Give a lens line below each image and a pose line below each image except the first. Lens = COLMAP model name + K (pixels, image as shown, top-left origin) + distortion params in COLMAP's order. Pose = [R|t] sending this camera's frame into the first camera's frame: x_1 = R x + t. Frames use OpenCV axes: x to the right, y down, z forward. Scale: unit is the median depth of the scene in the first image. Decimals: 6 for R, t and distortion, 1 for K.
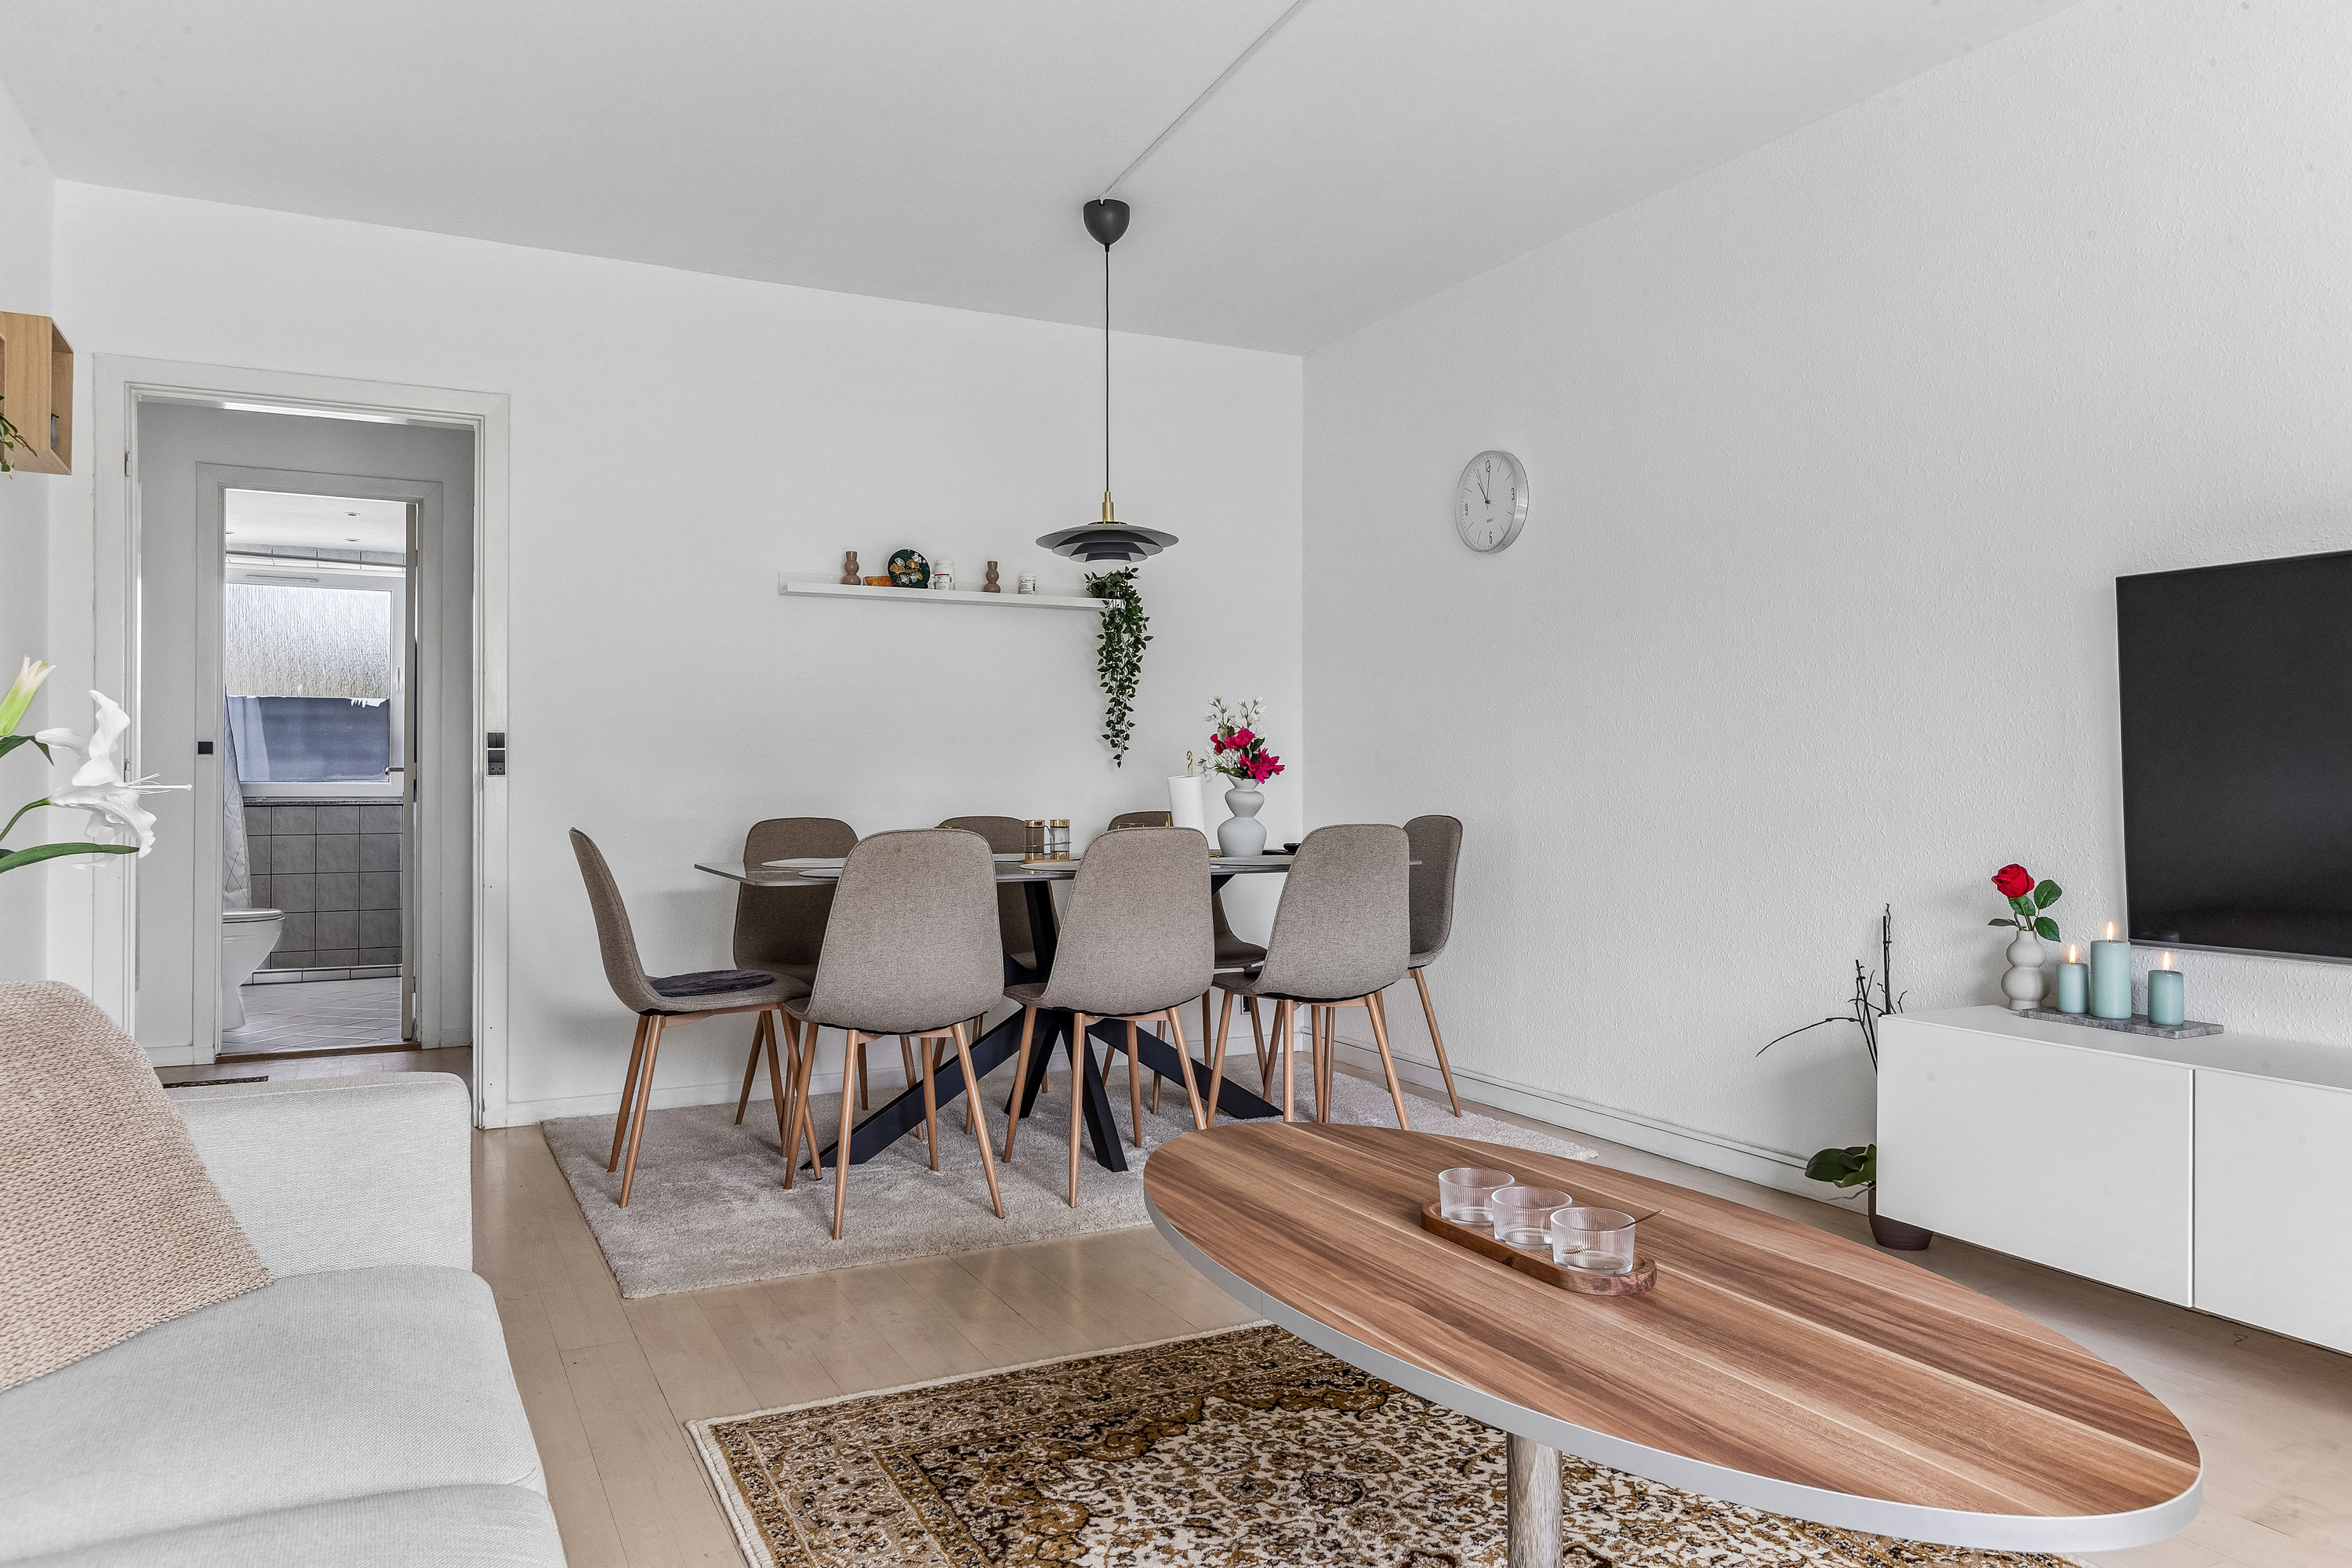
lens RADIAL K [[1581.0, 0, 1189.4], [0, 1581.0, 762.7], [0, 0, 1]] dist [-0.001747, -0.003193]
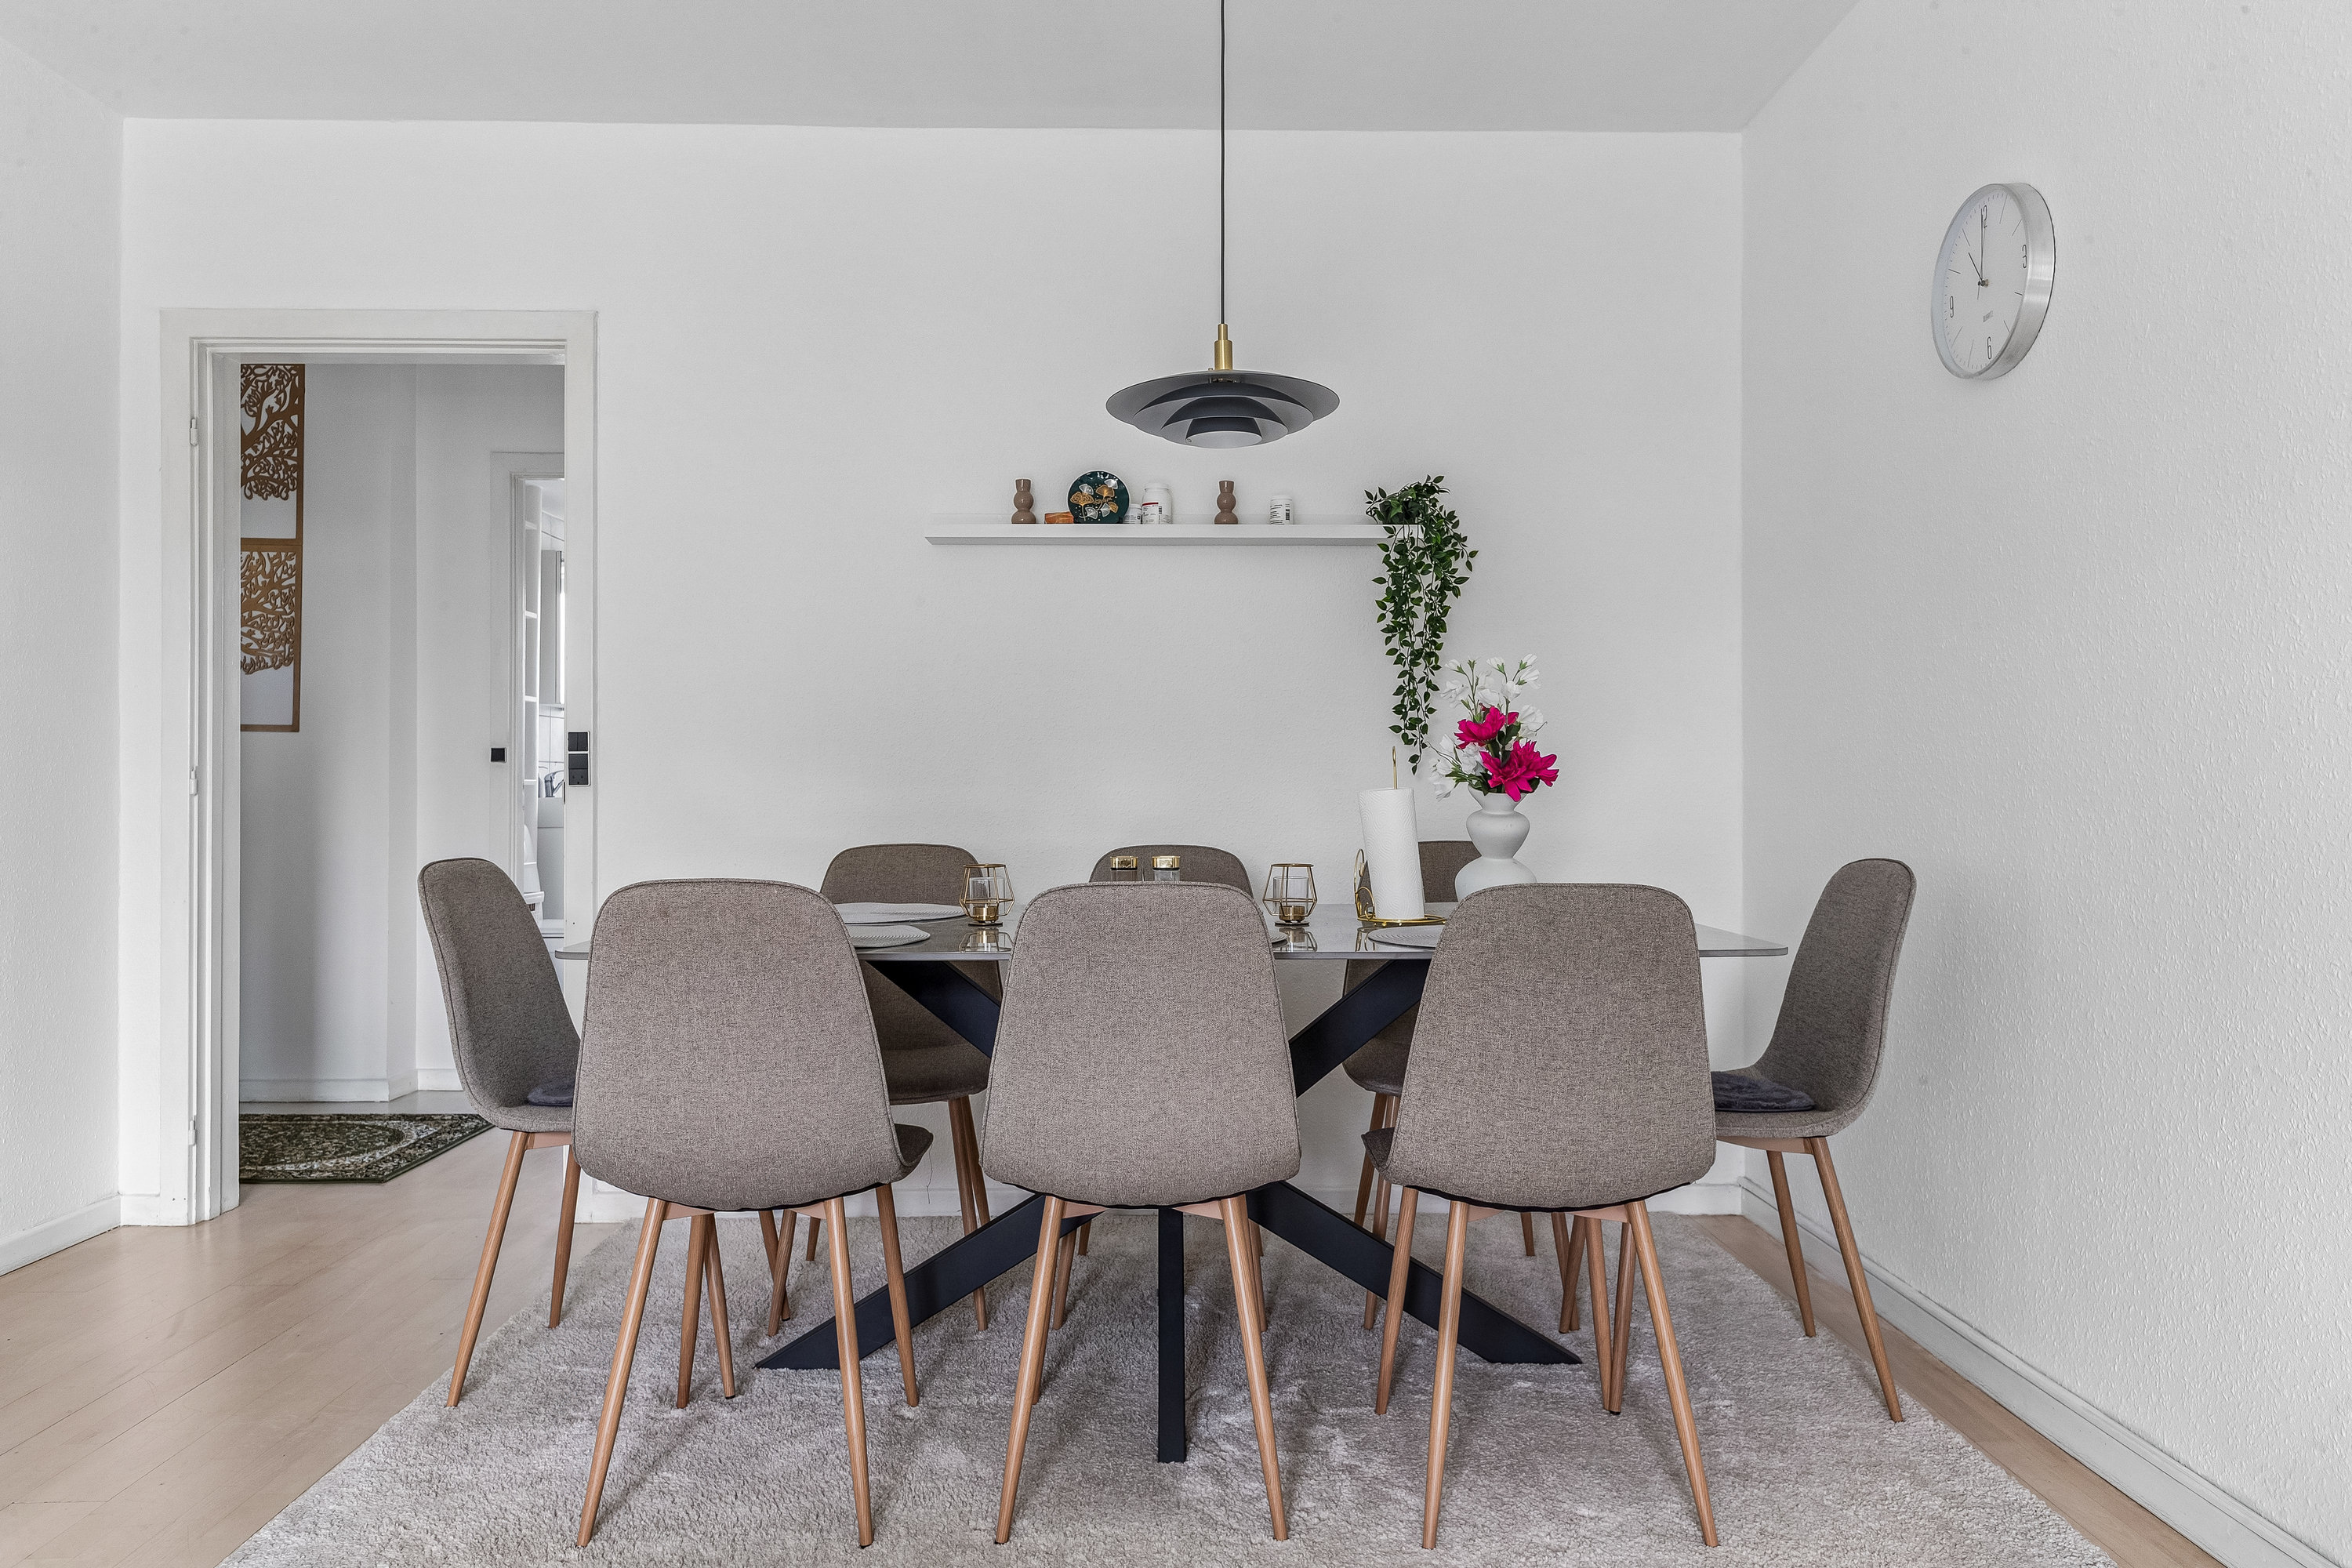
lens RADIAL K [[1572.8, 0, 1178.1], [0, 1572.8, 778.5], [0, 0, 1]] dist [0.002369, -0.000483]
pose [[0.897204, -0.000078, -0.441616, 0.188405], [0.002459, 0.999985, 0.004819, 0.001573], [0.441609, -0.005409, 0.897191, 0.414824]]
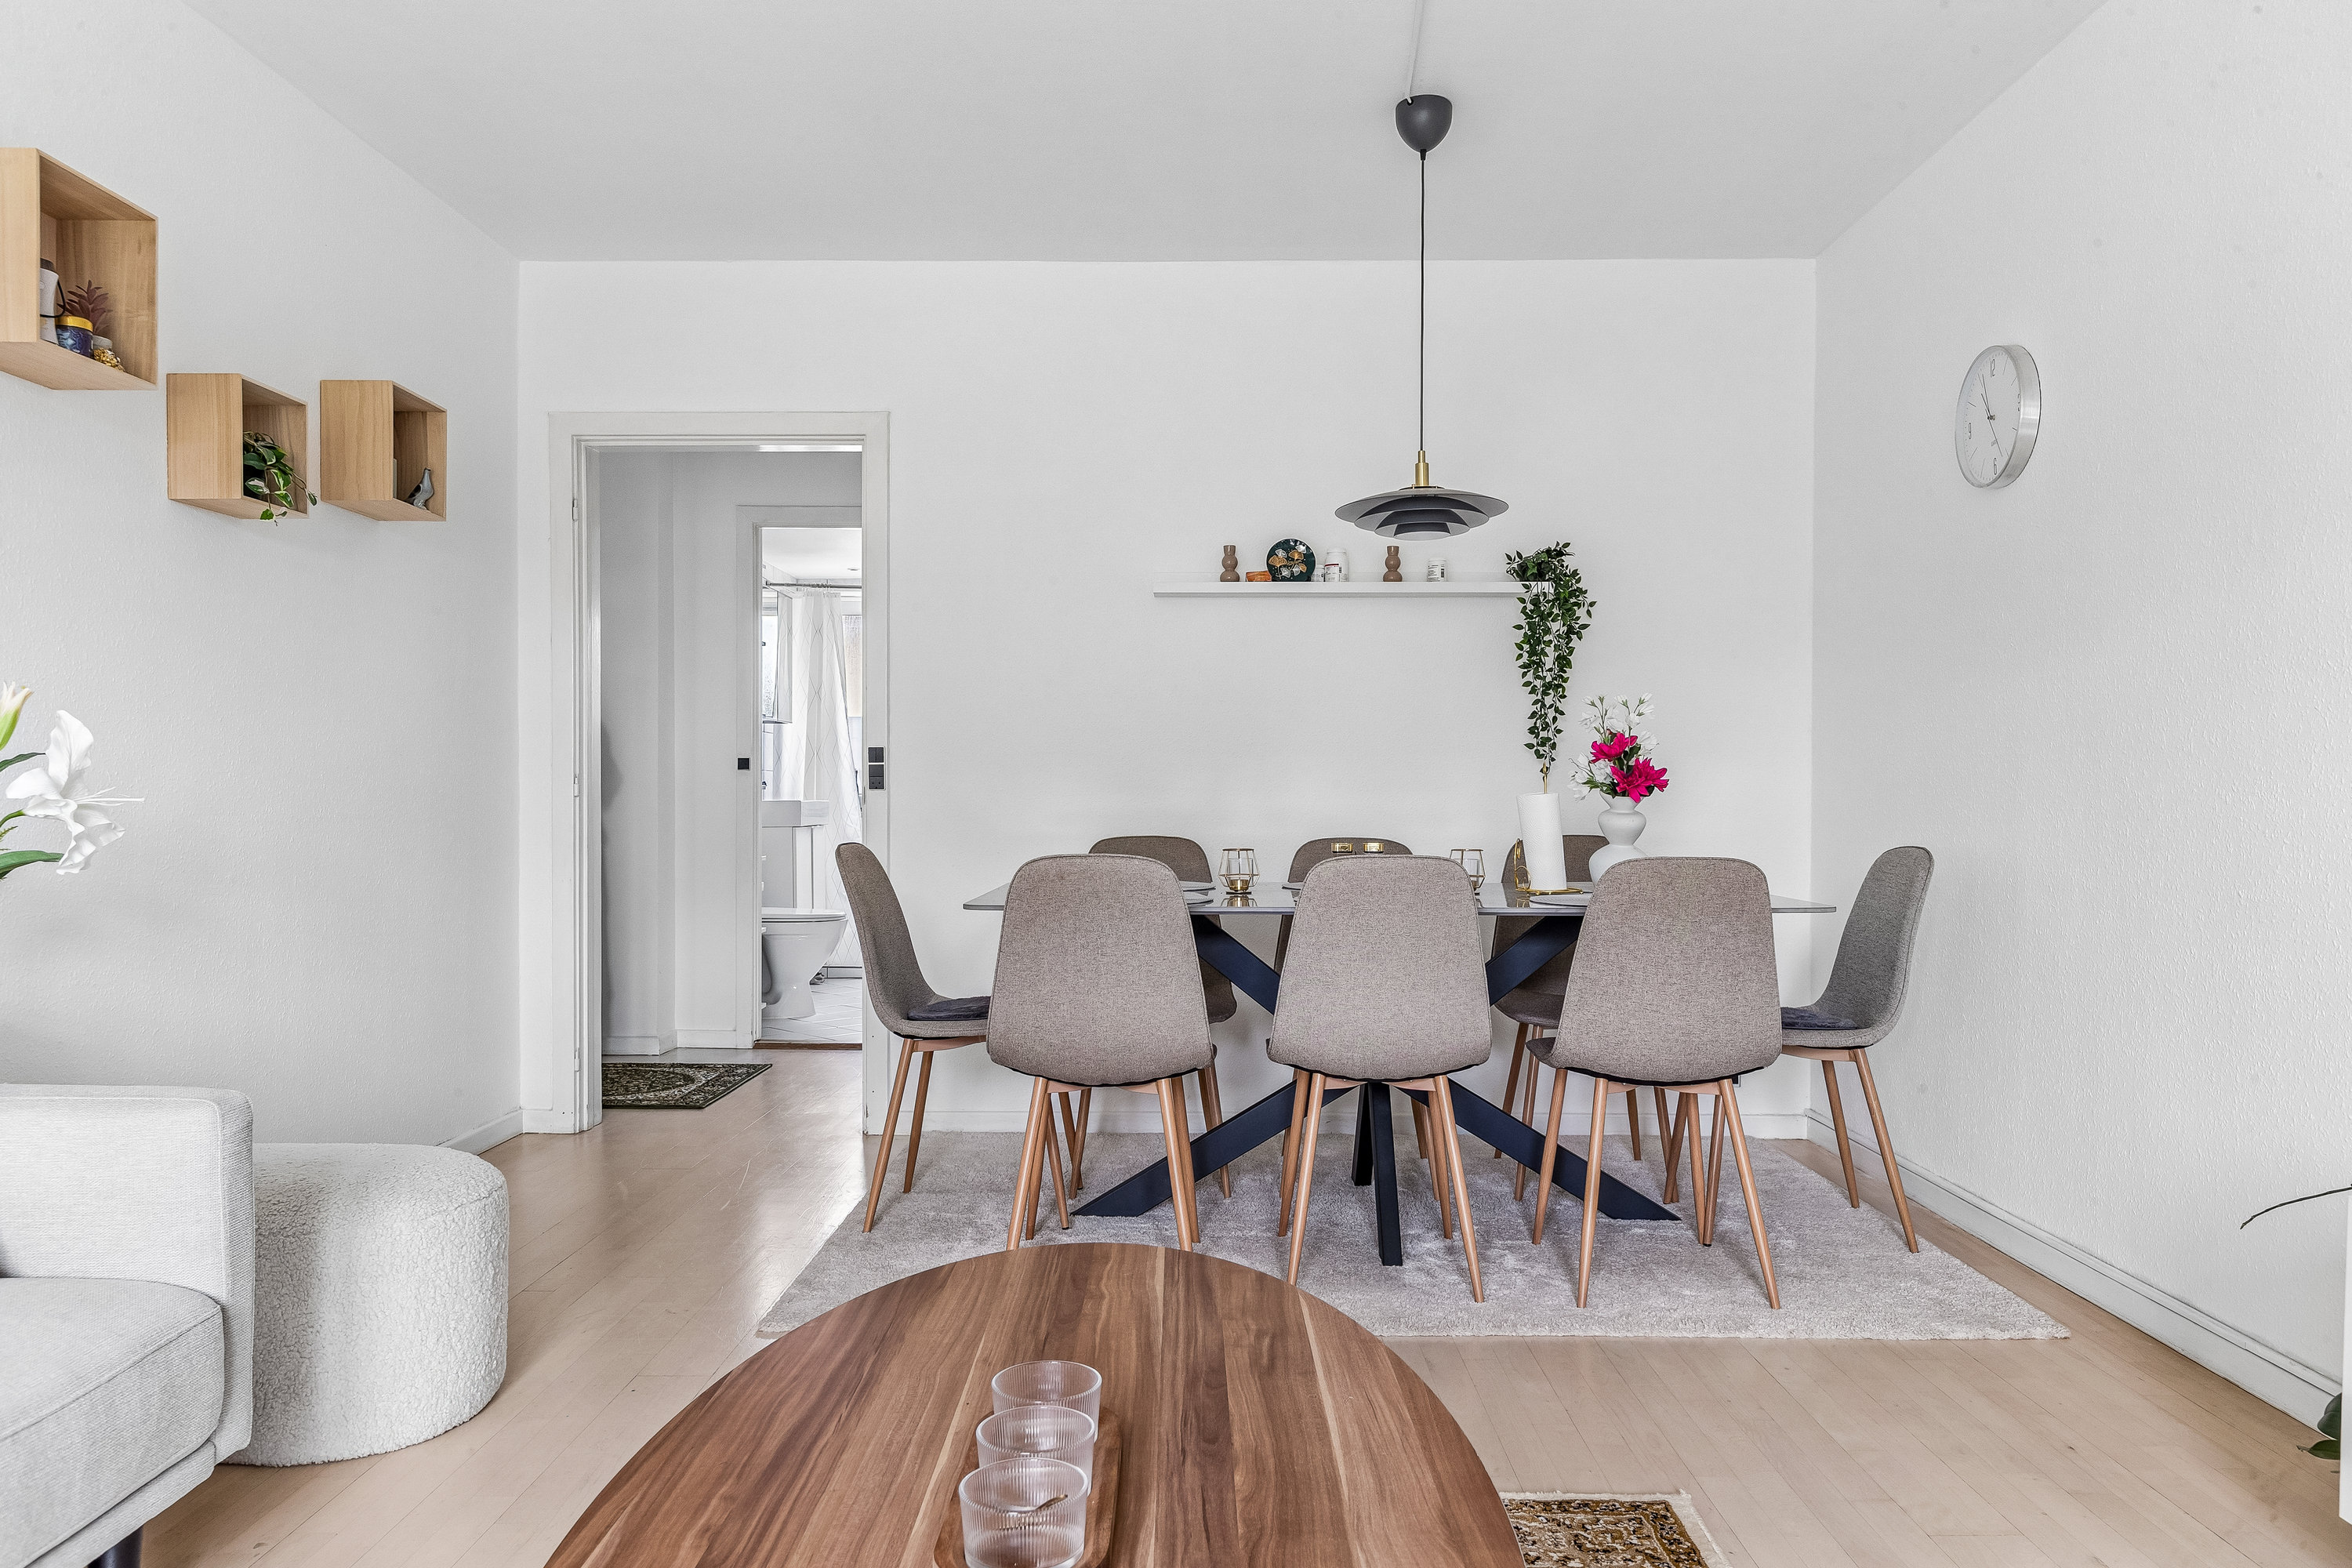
lens RADIAL K [[1635.7, 0, 1170.0], [0, 1635.7, 817.9], [0, 0, 1]] dist [-0.001050, -0.002510]
pose [[0.879461, 0.011207, -0.475838, 0.227215], [0.000726, 0.999690, 0.024885, 0.000188], [0.475970, -0.022231, 0.879181, 0.164263]]
